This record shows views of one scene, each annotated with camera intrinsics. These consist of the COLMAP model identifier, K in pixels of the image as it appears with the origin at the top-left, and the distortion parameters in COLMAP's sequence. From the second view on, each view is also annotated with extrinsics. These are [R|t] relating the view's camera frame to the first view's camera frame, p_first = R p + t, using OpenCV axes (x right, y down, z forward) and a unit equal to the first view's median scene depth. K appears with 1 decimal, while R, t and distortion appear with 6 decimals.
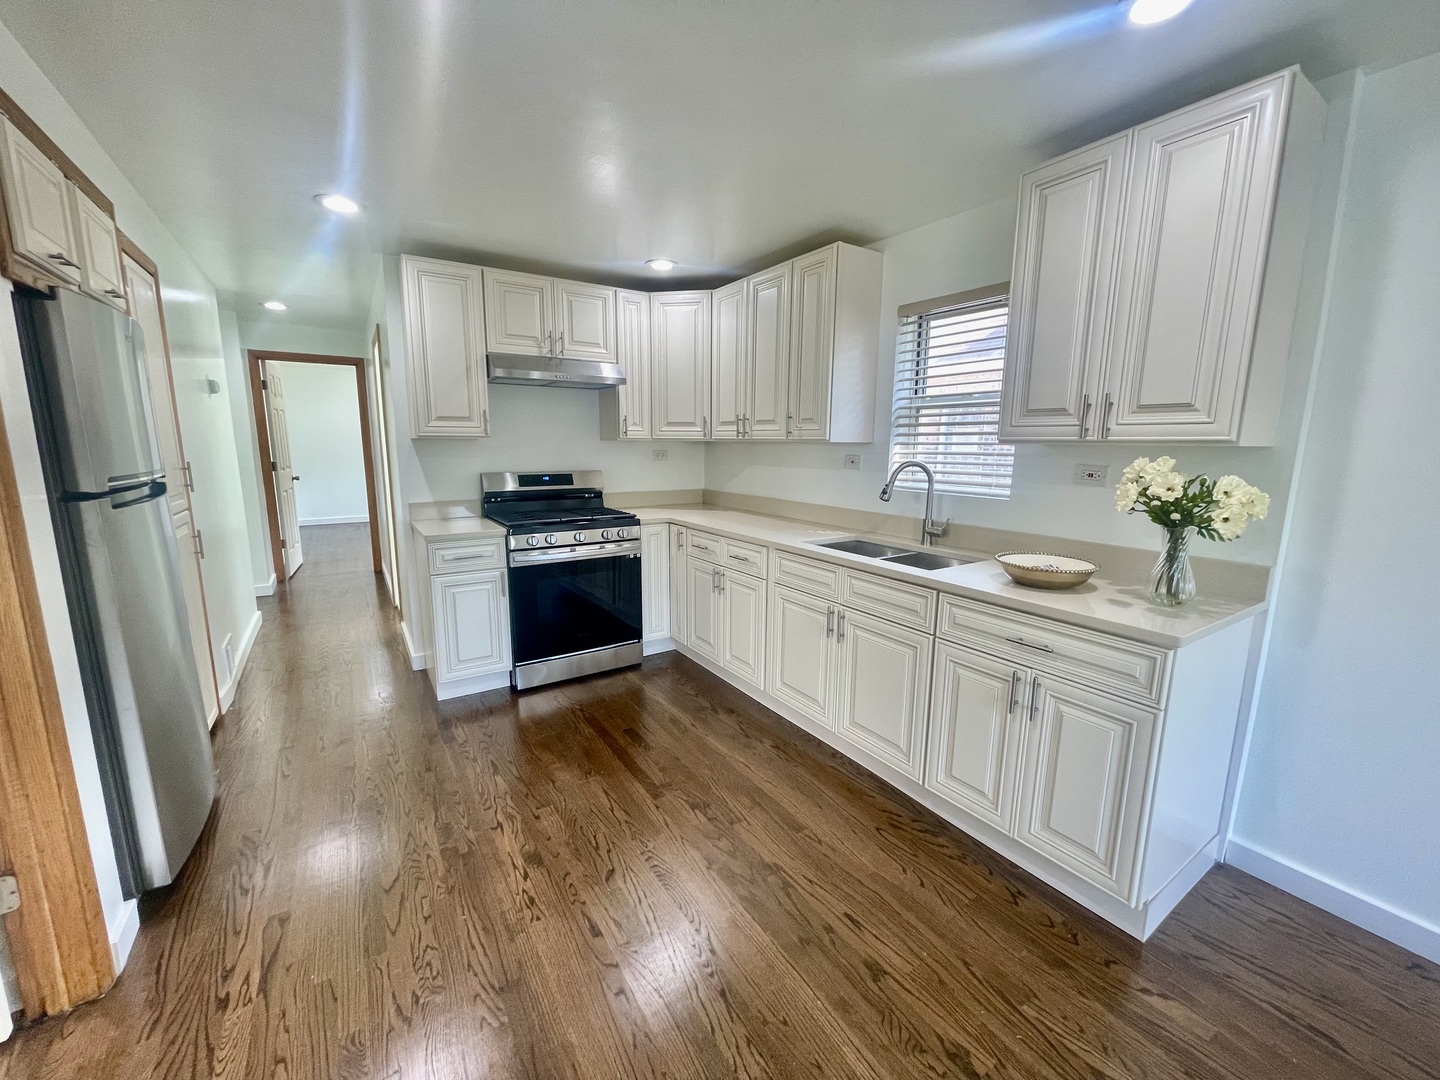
lens RADIAL K [[582.1, 0, 719.8], [0, 582.1, 541.7], [0, 0, 1]] dist [-0.006424, 0.002617]
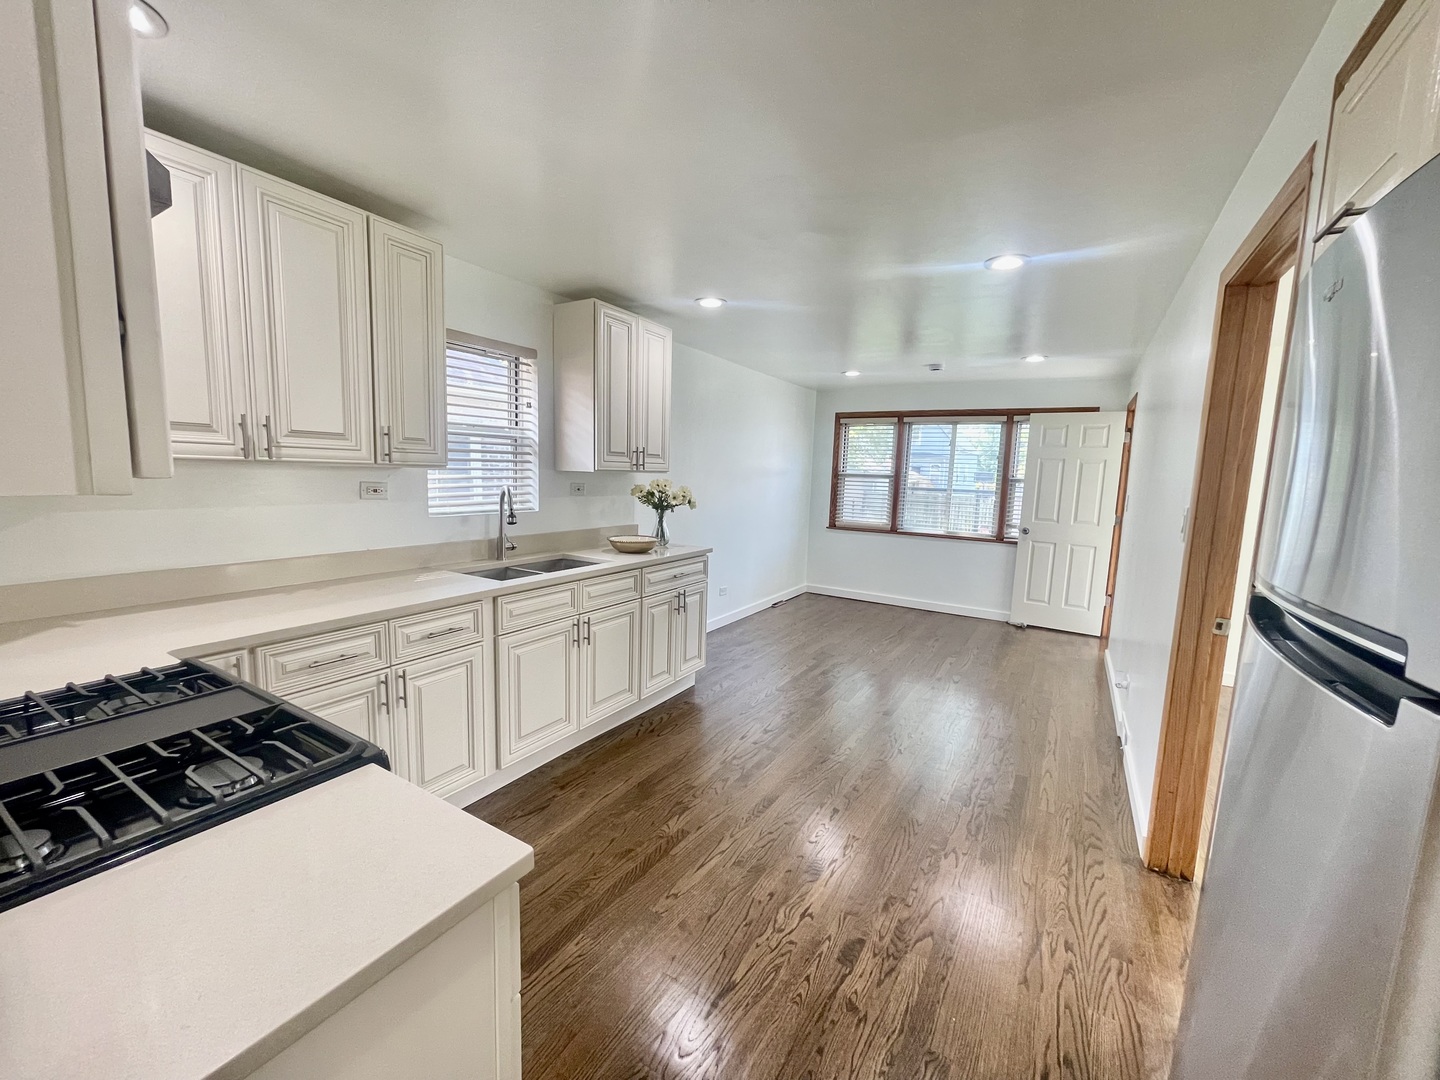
lens RADIAL K [[582.1, 0, 723.7], [0, 582.1, 535.5], [0, 0, 1]] dist [-0.006424, 0.002617]
pose [[-0.438557, -0.124181, 0.890082, -0.679687], [0.117154, 0.974057, 0.193620, -0.171346], [-0.891034, 0.189190, -0.412631, 0.890625]]
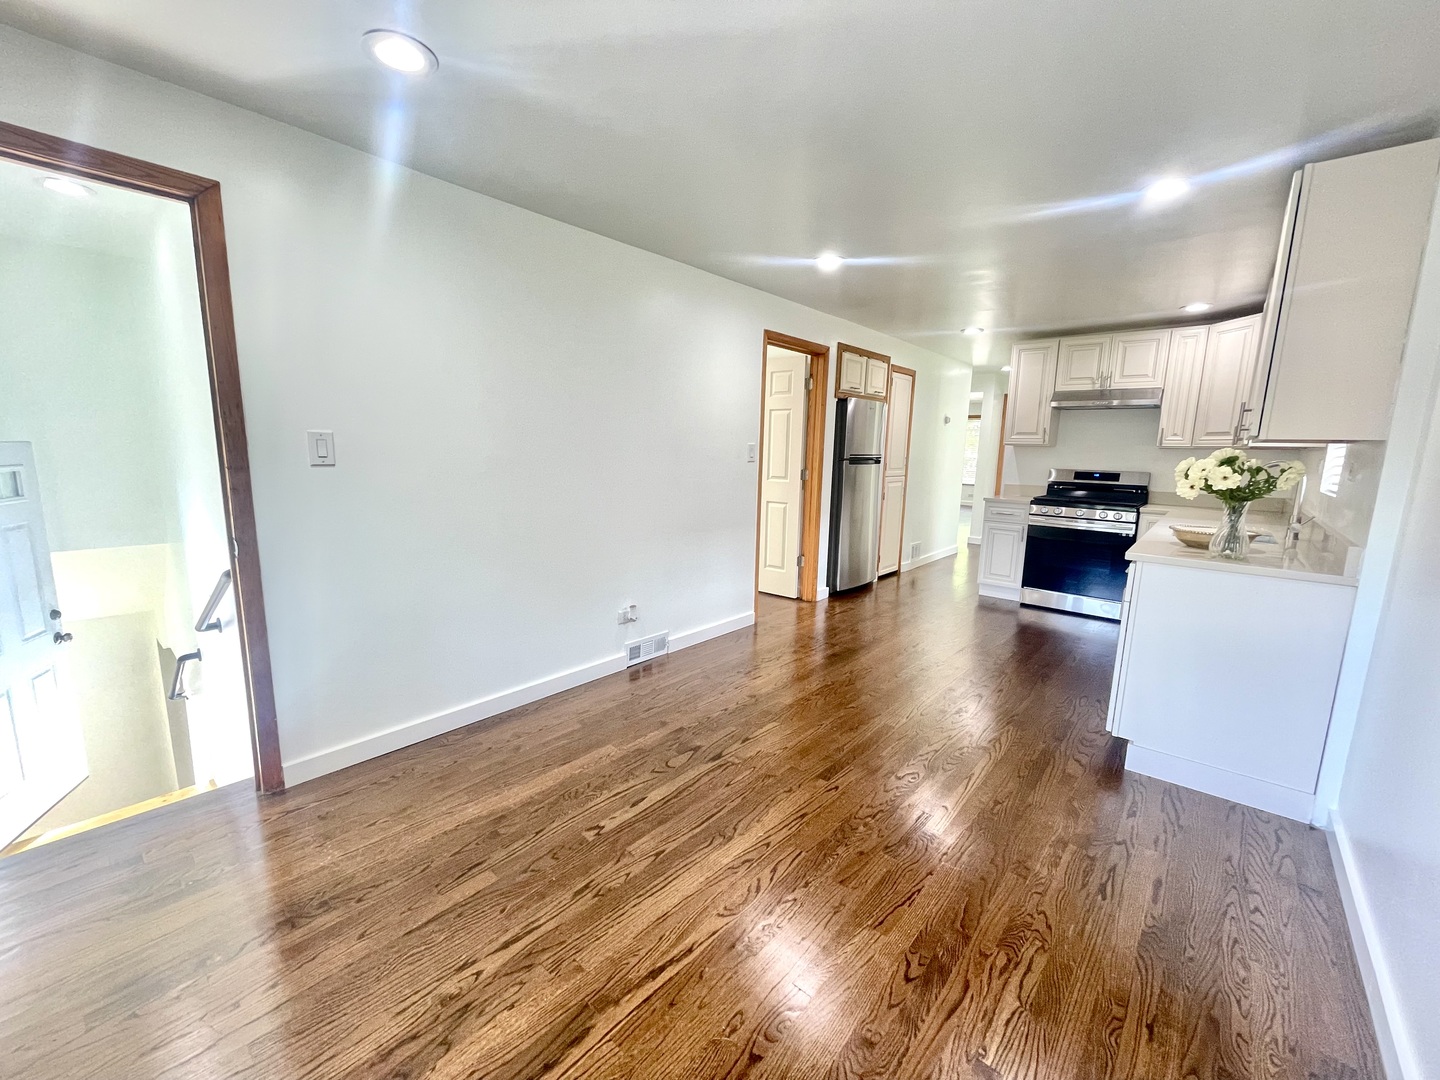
lens RADIAL K [[582.1, 0, 721.5], [0, 582.1, 540.2], [0, 0, 1]] dist [-0.006424, 0.002617]
pose [[0.274478, 0.149225, -0.949944, 0.906038], [-0.184124, 0.977762, 0.100394, 0.077828], [0.943801, 0.147352, 0.295850, -0.263204]]
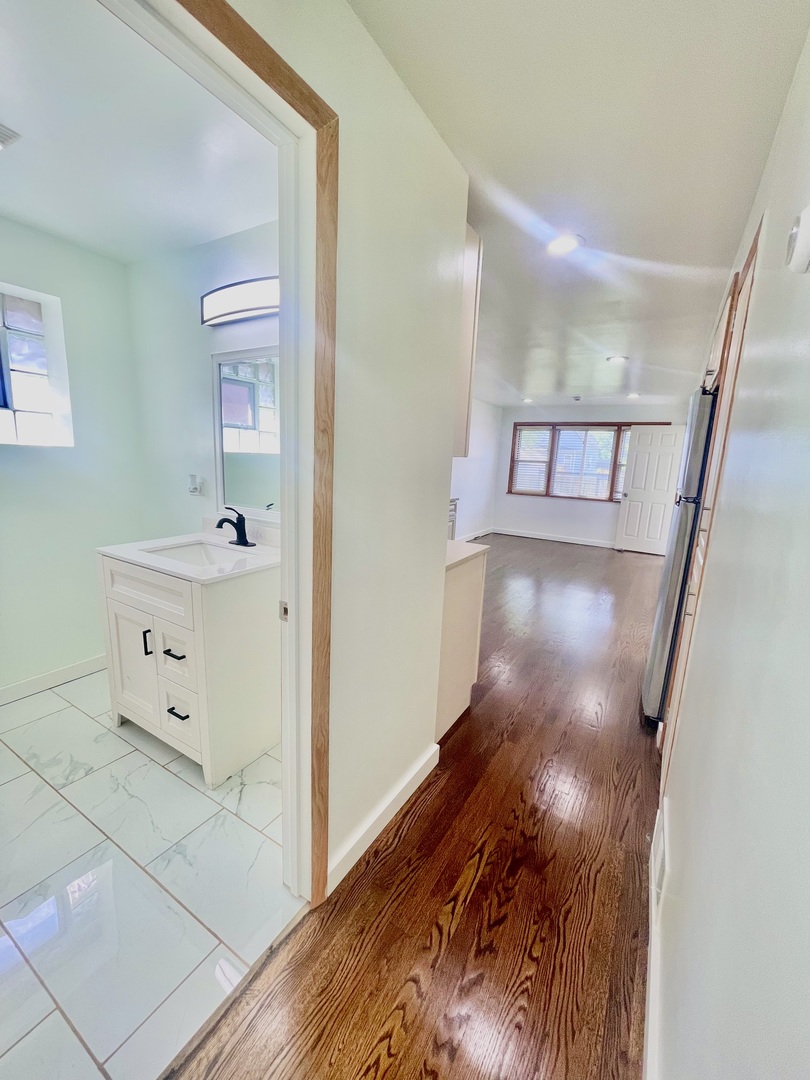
lens RADIAL K [[436.6, 0, 408.2], [0, 436.6, 538.1], [0, 0, 1]] dist [-0.006424, 0.002617]
pose [[-0.444074, -0.188380, 0.875963, -1.034071], [0.105309, 0.959898, 0.259818, -0.227067], [-0.889780, 0.207625, -0.406428, 1.316325]]
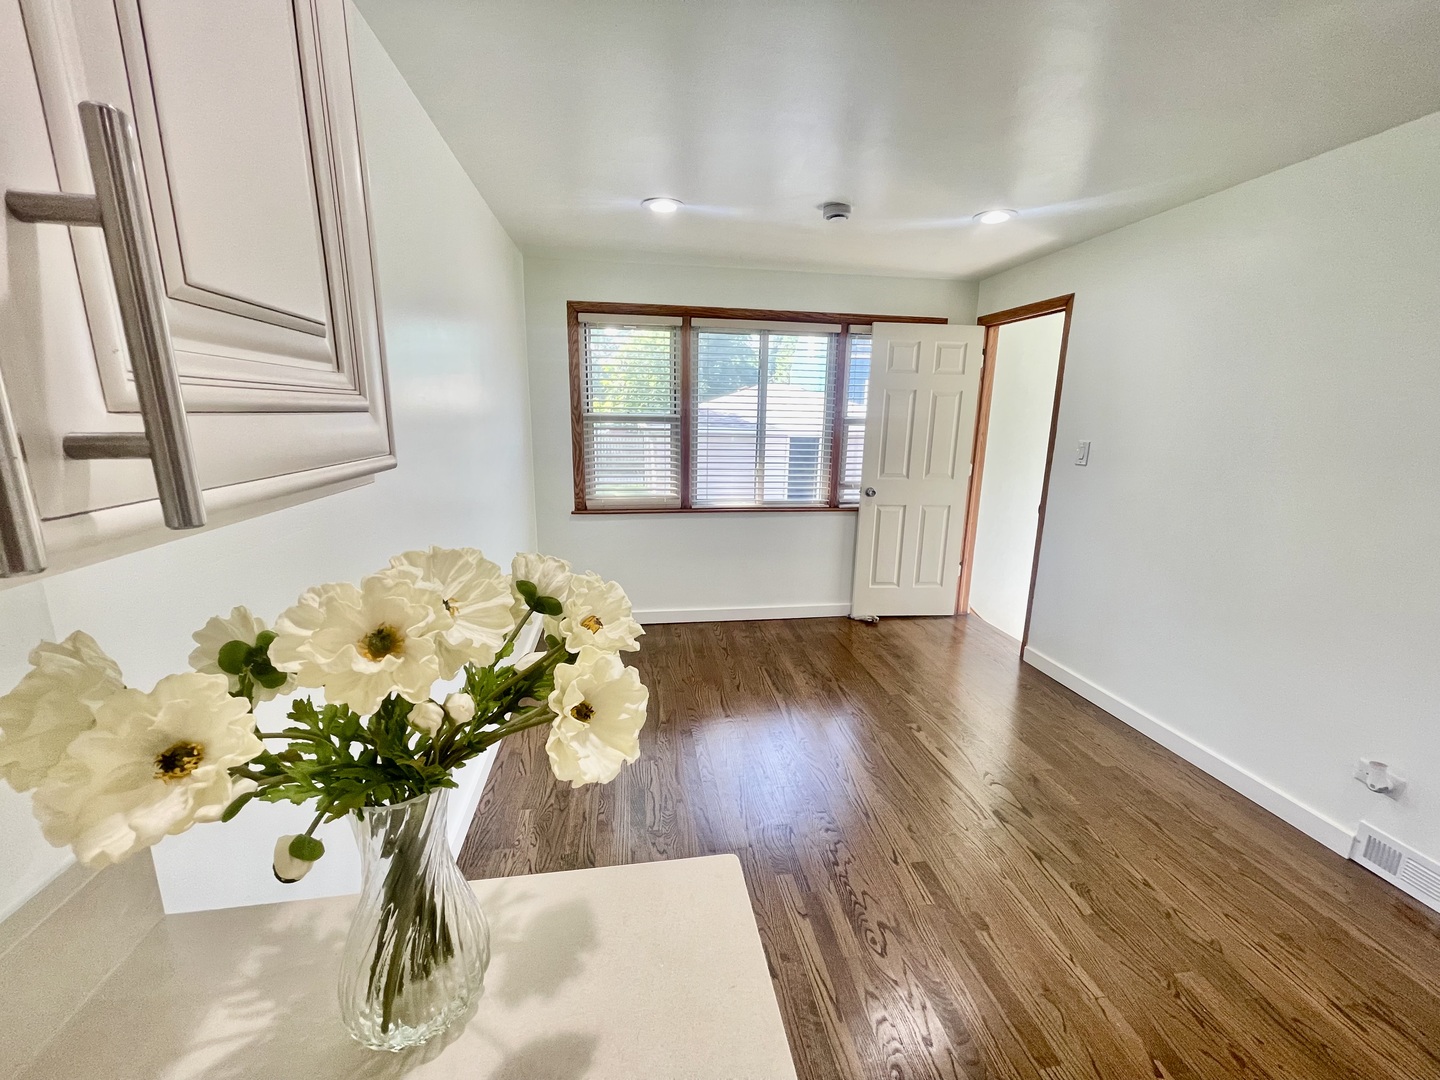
lens RADIAL K [[582.1, 0, 719.9], [0, 582.1, 543.2], [0, 0, 1]] dist [-0.006424, 0.002617]
pose [[-0.914080, -0.112228, 0.389696, 0.284136], [0.044633, 0.927266, 0.371733, -0.119088], [-0.403071, 0.357186, -0.842586, 0.585568]]
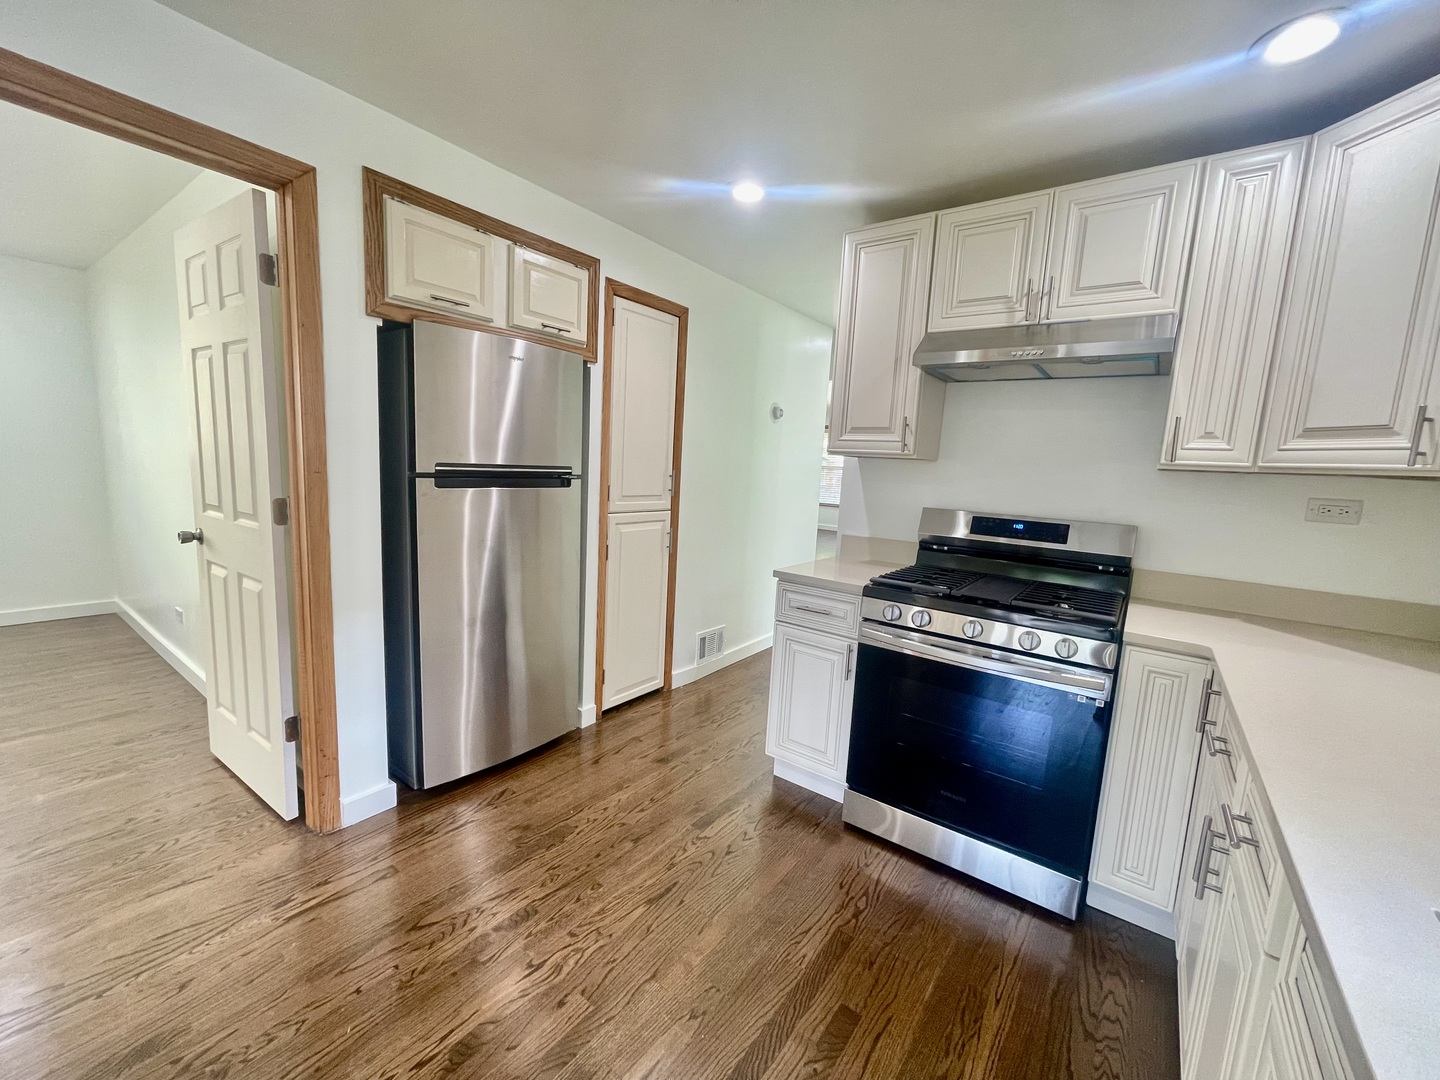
lens RADIAL K [[582.1, 0, 717.9], [0, 582.1, 541.5], [0, 0, 1]] dist [-0.006424, 0.002617]
pose [[0.342274, 0.135233, -0.929818, 0.191249], [-0.208834, 0.975785, 0.065045, -0.076557], [0.916099, 0.171915, 0.362227, 0.556891]]
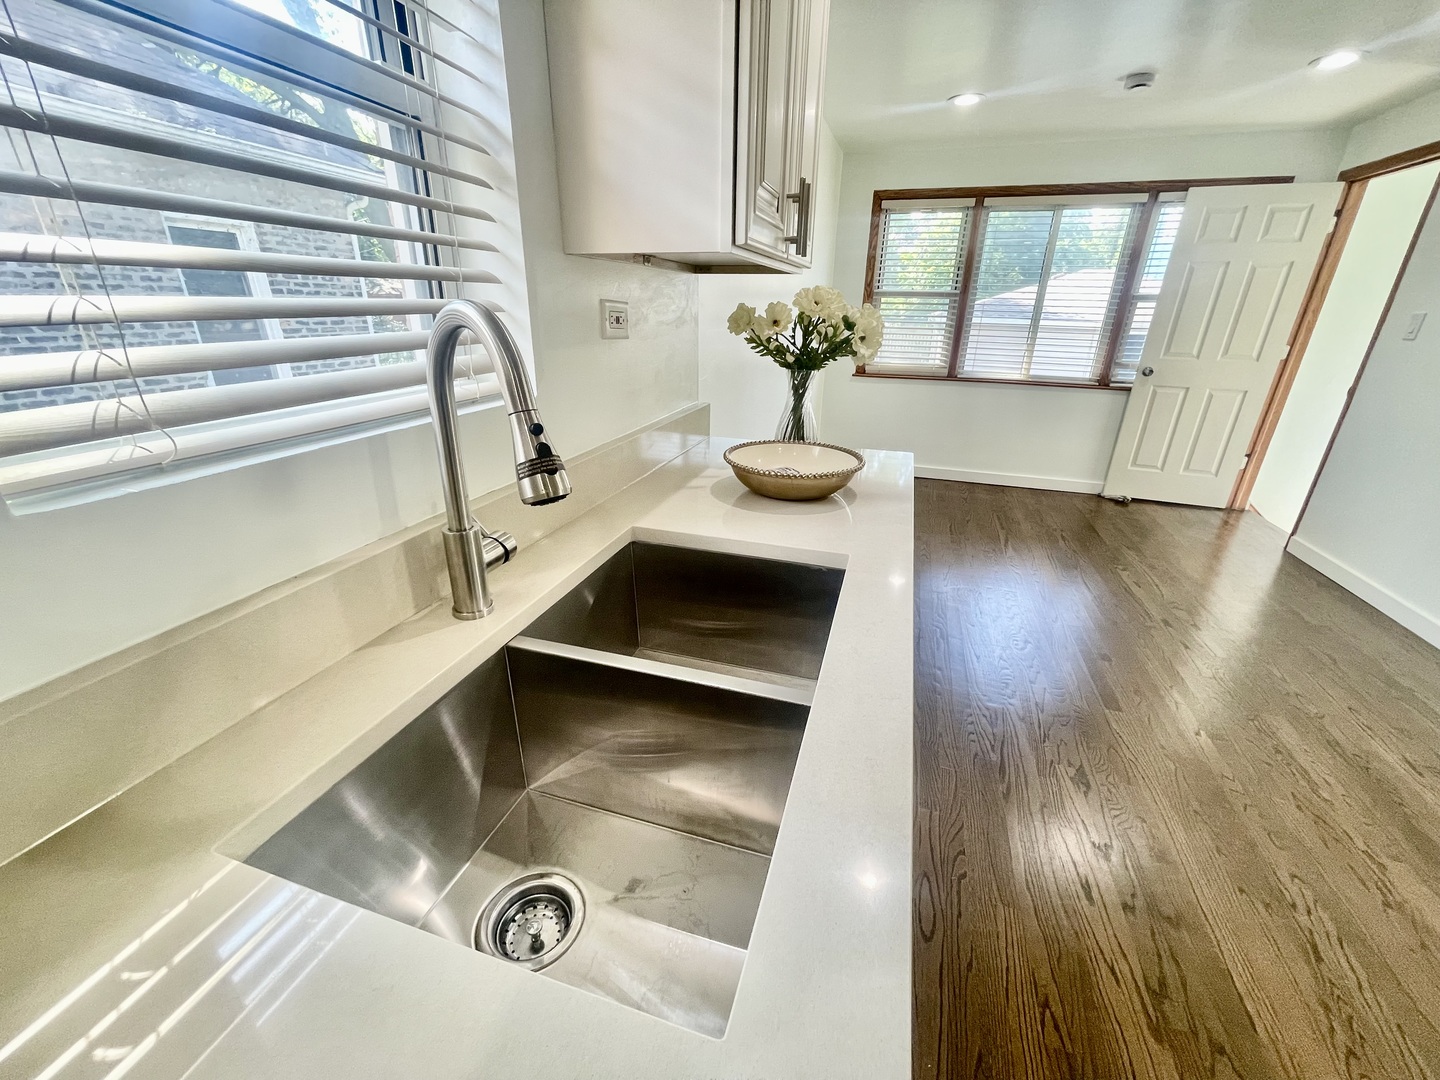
lens RADIAL K [[582.1, 0, 720.3], [0, 582.1, 540.9], [0, 0, 1]] dist [-0.006424, 0.002617]
pose [[-0.634592, -0.310996, 0.707513, 0.070092], [0.108209, 0.870691, 0.479779, -0.125235], [-0.765235, 0.381023, -0.518881, 0.866525]]
